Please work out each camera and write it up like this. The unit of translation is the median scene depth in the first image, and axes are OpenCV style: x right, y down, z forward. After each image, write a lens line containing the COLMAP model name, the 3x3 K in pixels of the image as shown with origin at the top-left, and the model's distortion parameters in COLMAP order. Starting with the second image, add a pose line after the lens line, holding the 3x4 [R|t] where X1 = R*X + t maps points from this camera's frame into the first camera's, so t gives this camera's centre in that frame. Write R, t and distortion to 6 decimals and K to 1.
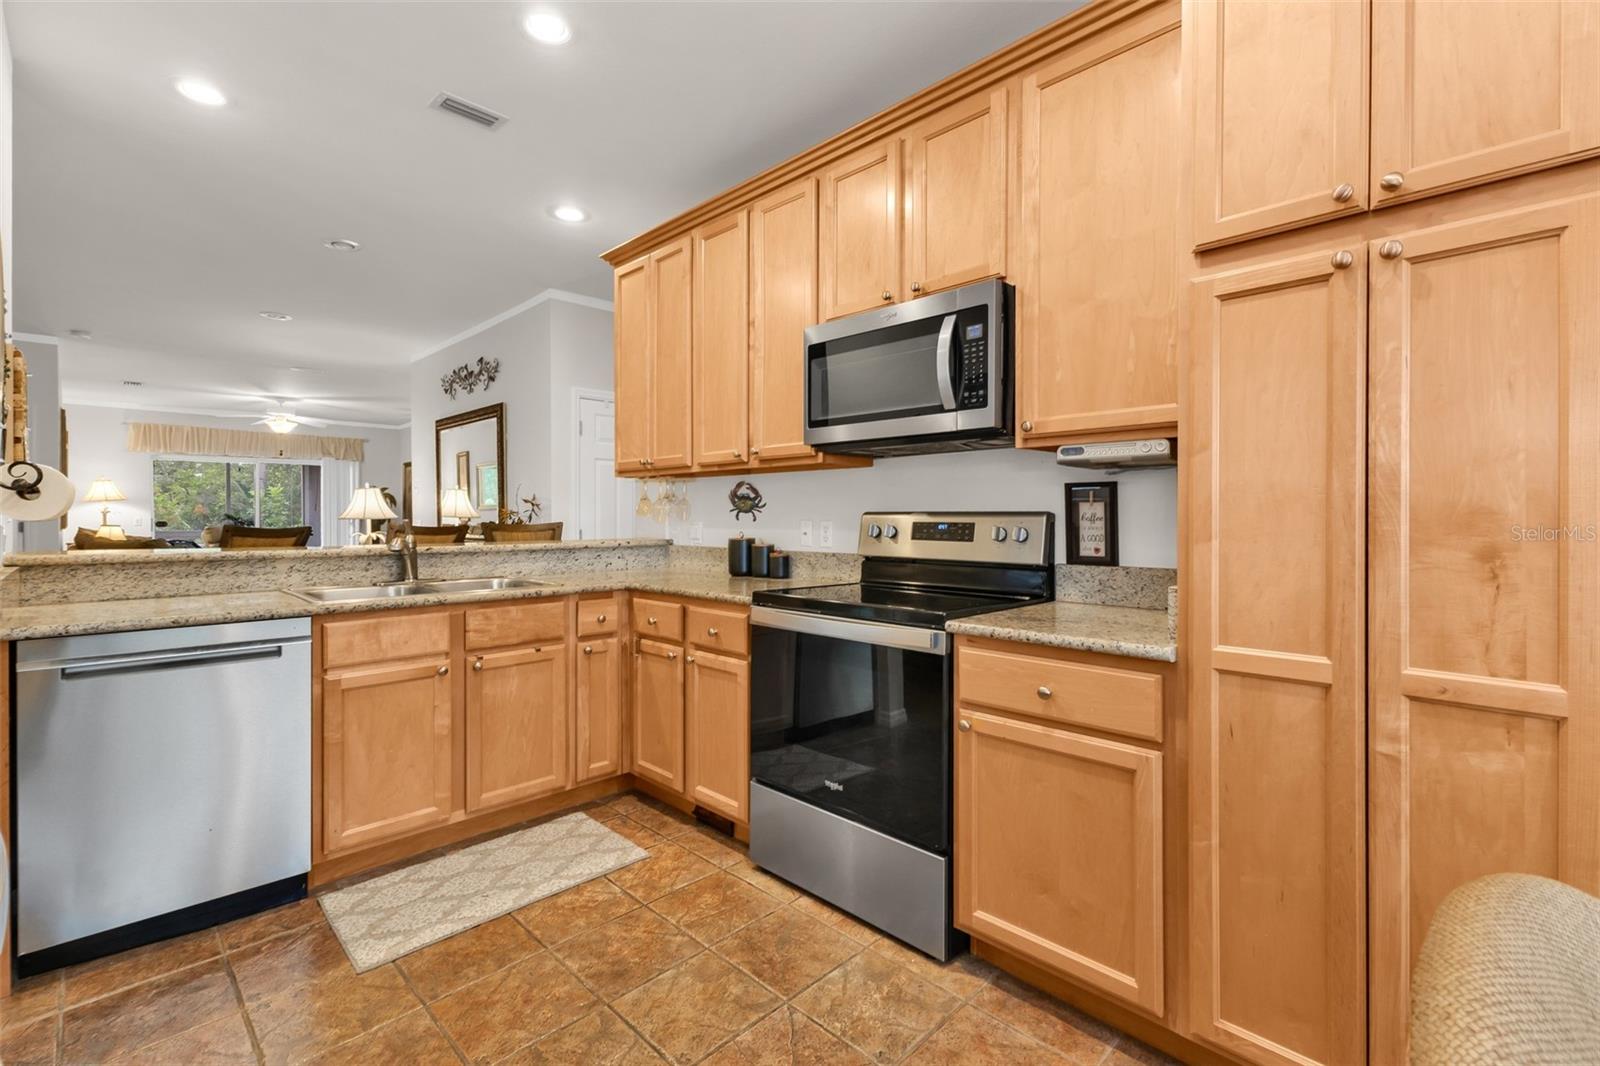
lens RADIAL K [[738.4, 0, 819.9], [0, 738.4, 517.4], [0, 0, 1]] dist [0.002786, 0.000156]
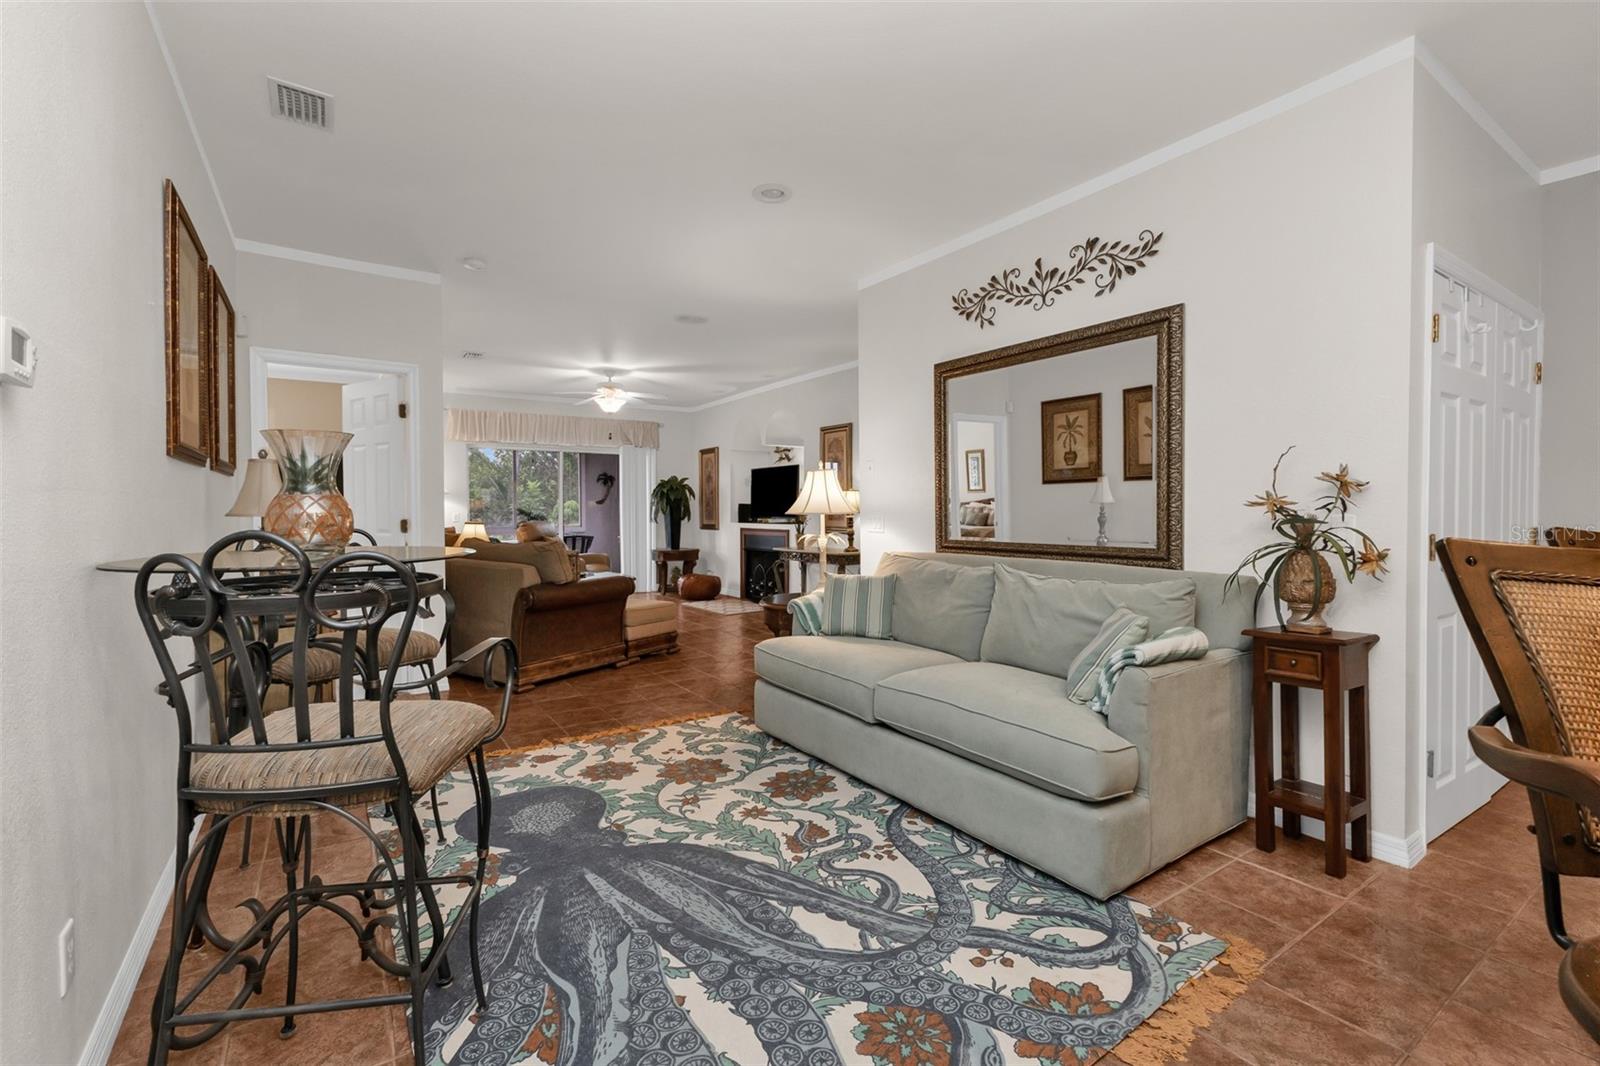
lens RADIAL K [[731.0, 0, 792.3], [0, 731.0, 527.4], [0, 0, 1]] dist [0.011119, 0.000015]
pose [[0.976454, -0.000245, -0.215725, -1.126108], [0.005311, 0.999724, 0.022906, -0.003504], [0.215659, -0.023512, 0.976186, 0.733688]]
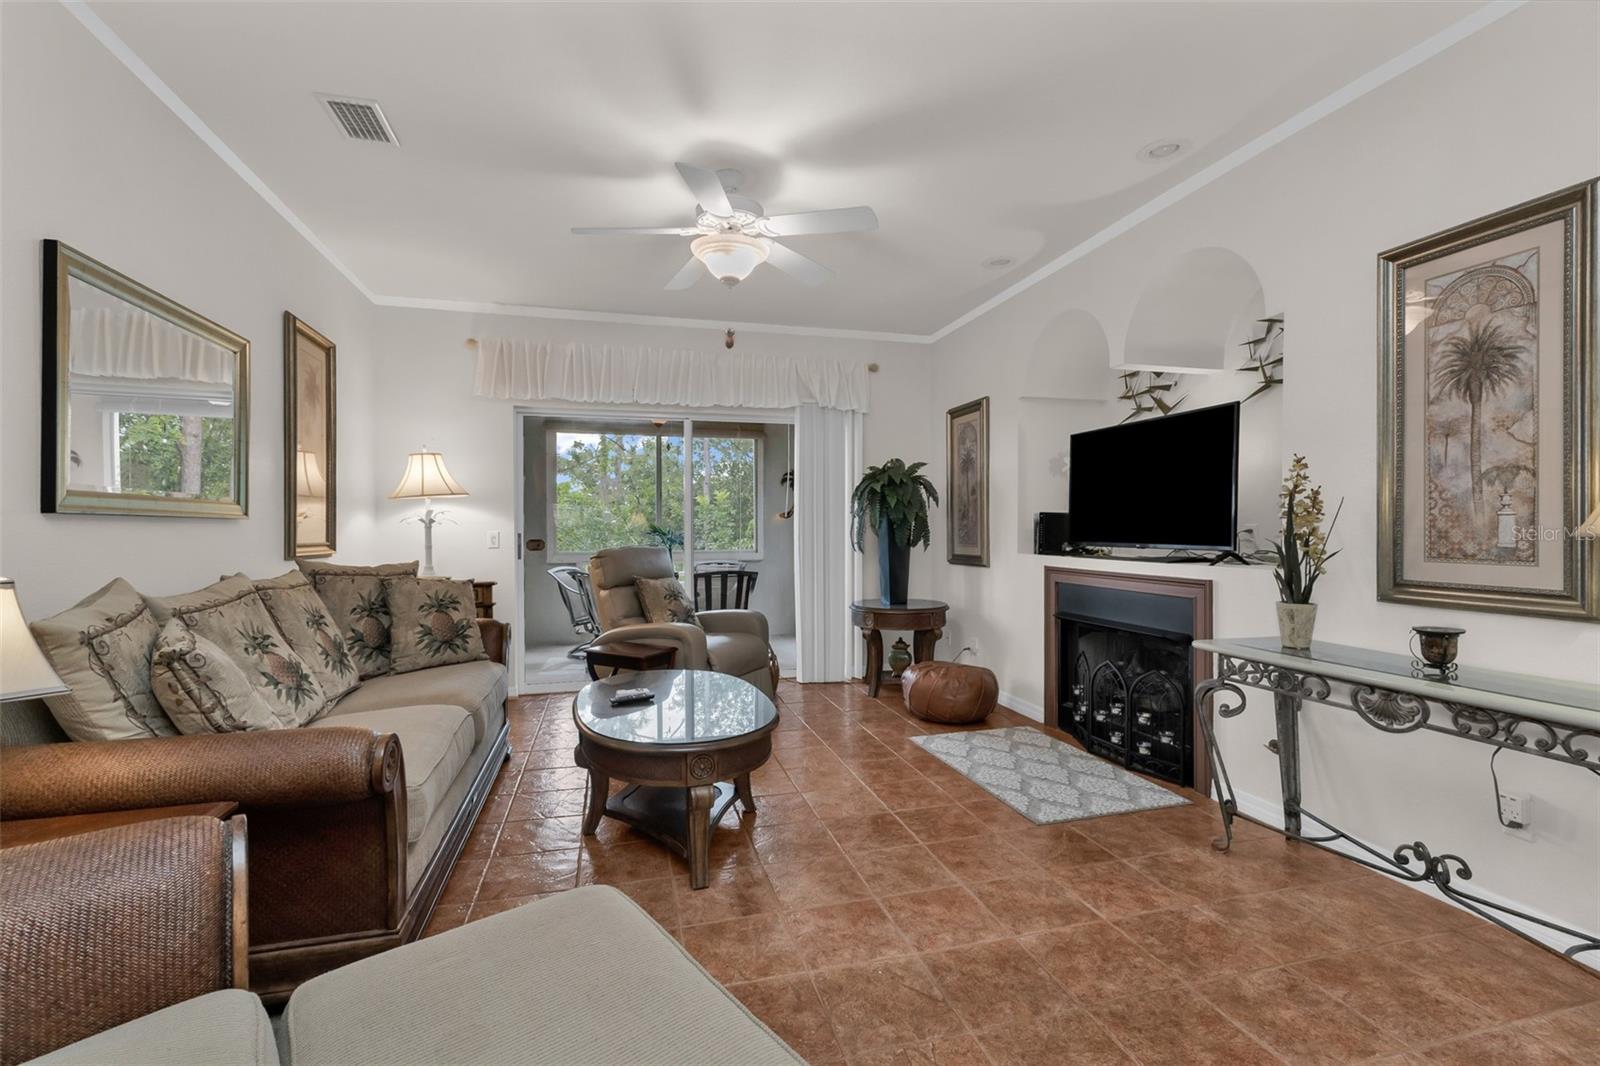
lens RADIAL K [[693.9, 0, 782.5], [0, 693.9, 536.8], [0, 0, 1]] dist [0.011568, -0.004043]
pose [[0.852935, 0.003463, -0.522006, -1.785051], [0.002071, 0.999948, 0.010016, -0.002294], [0.522014, -0.009624, 0.852883, 2.431796]]
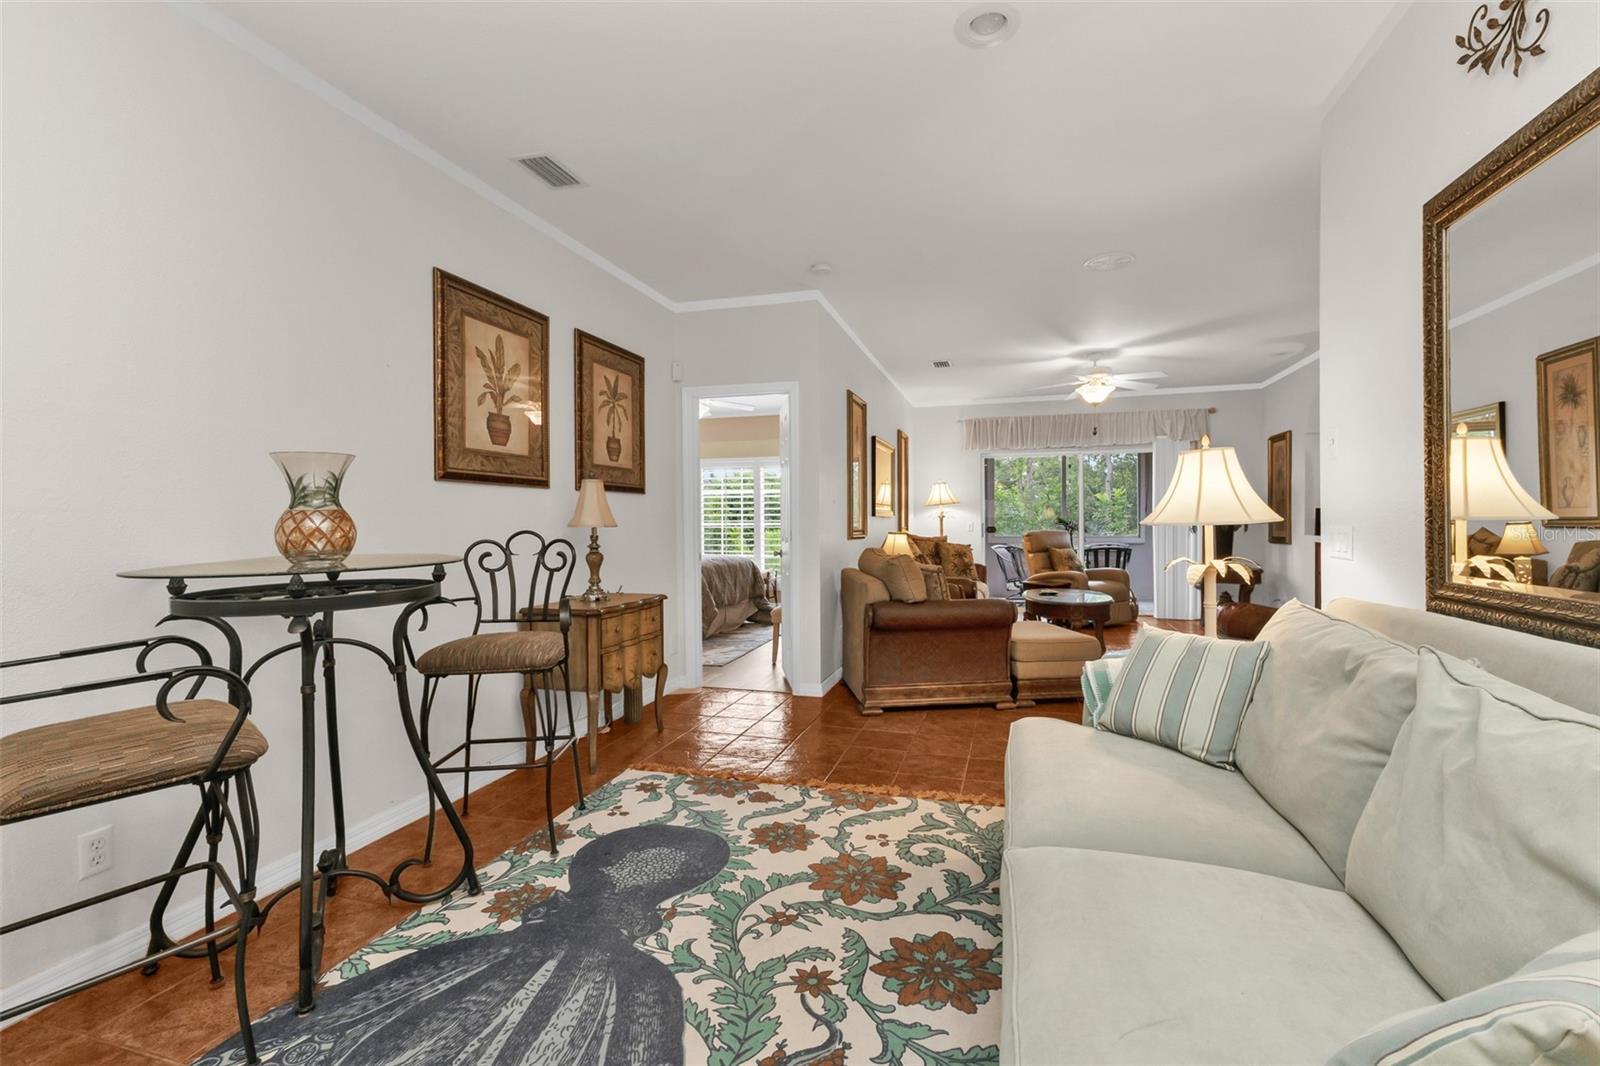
lens RADIAL K [[702.8, 0, 797.2], [0, 702.8, 528.0], [0, 0, 1]] dist [0.001118, 0.010357]
pose [[0.457508, 0.003628, -0.889198, -0.836068], [0.005496, 0.999961, 0.006908, -0.000245], [0.889189, -0.008047, 0.457470, 1.405852]]
